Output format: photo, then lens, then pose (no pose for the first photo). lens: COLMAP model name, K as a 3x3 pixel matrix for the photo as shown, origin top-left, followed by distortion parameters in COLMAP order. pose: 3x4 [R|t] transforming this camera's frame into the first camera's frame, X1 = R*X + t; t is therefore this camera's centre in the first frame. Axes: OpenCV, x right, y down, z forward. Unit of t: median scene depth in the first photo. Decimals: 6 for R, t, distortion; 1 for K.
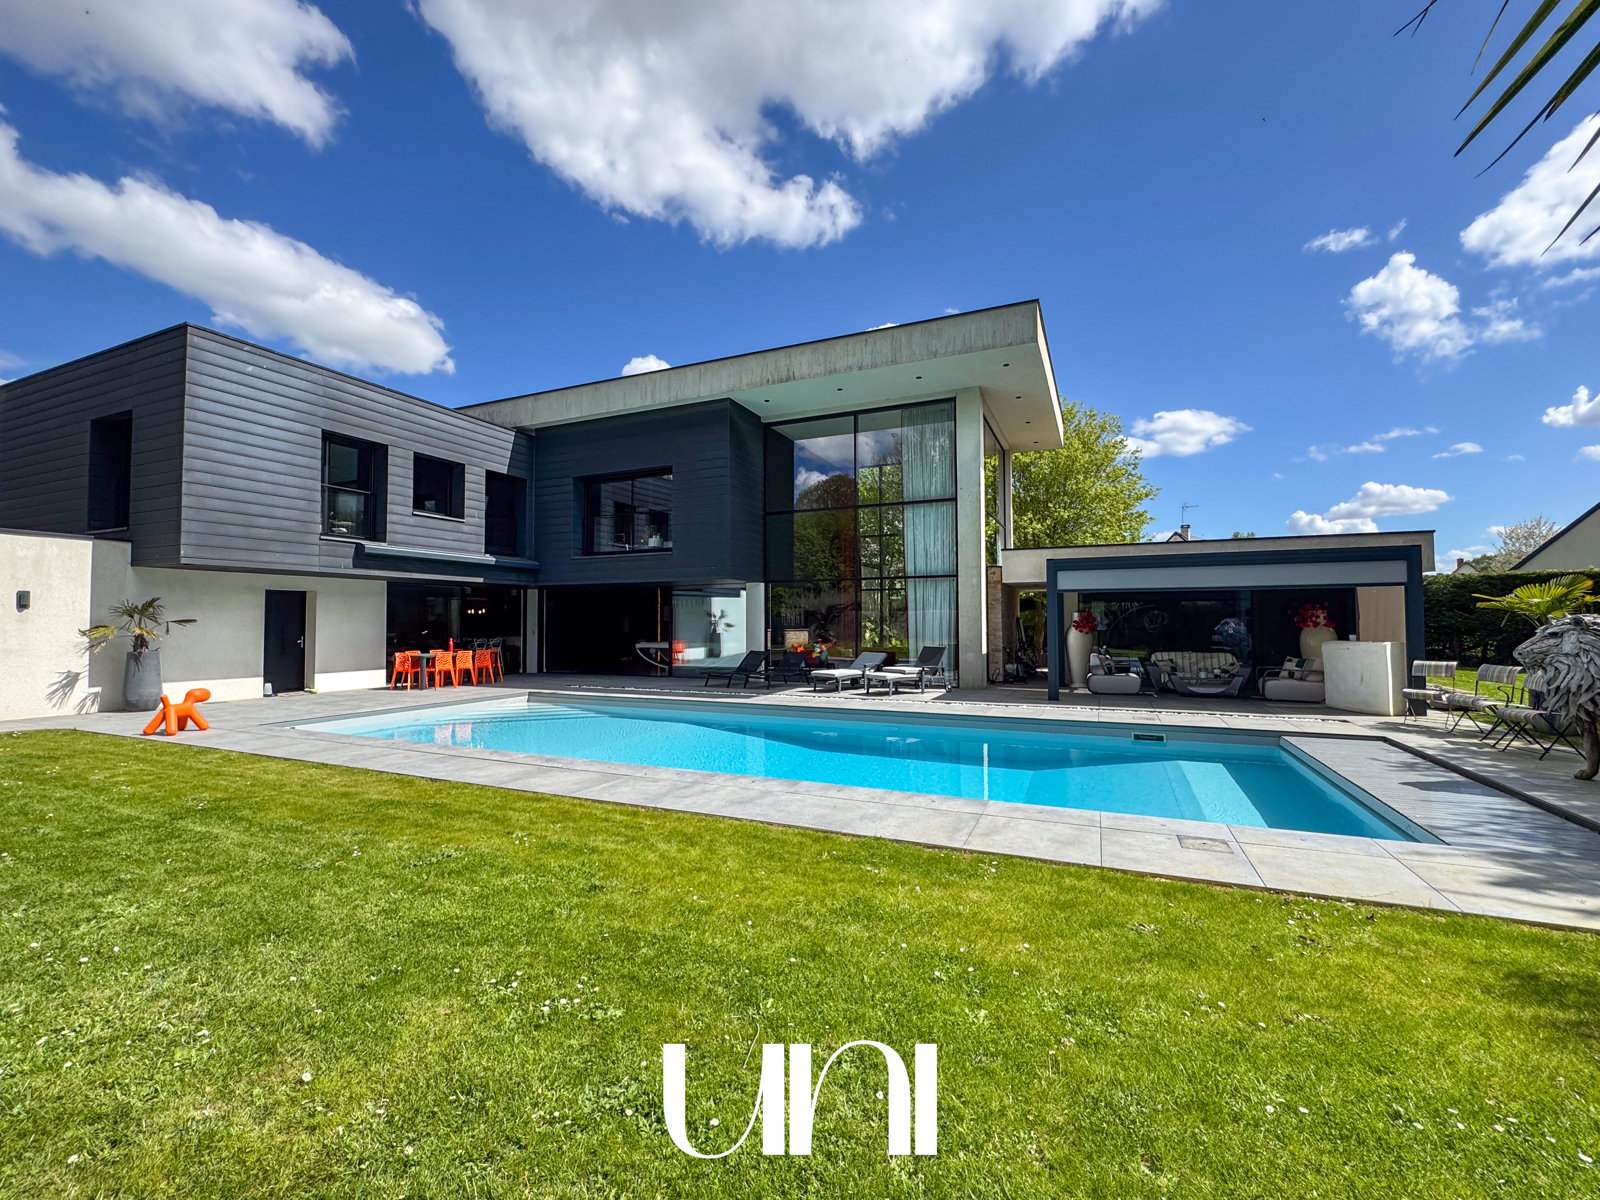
lens RADIAL K [[686.5, 0, 800.0], [0, 686.5, 600.0], [0, 0, 1]] dist [-0.007952, -0.000464]
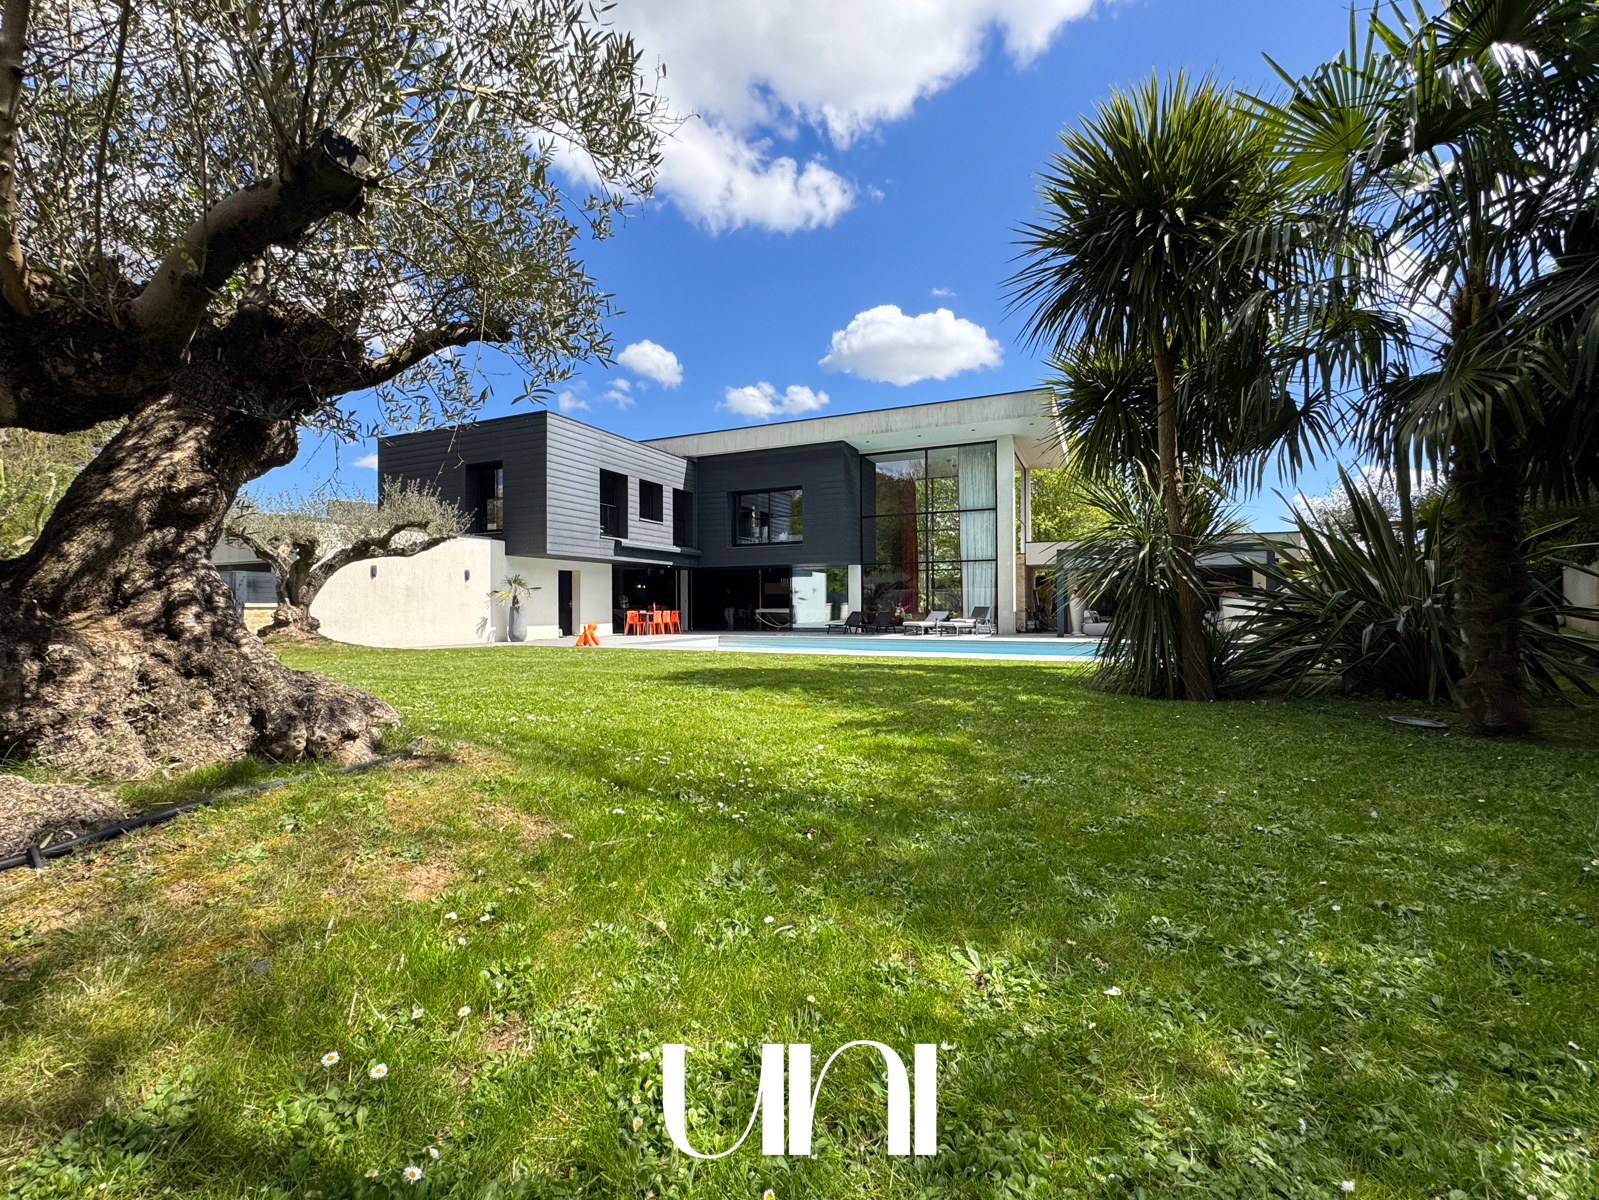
lens RADIAL K [[686.0, 0, 799.5], [0, 686.0, 600.0], [0, 0, 1]] dist [-0.007952, -0.000464]
pose [[0.999974, -0.001542, -0.007066, -0.197822], [0.001712, 0.999708, 0.024087, 0.015967], [0.007027, -0.024098, 0.999685, -0.521933]]
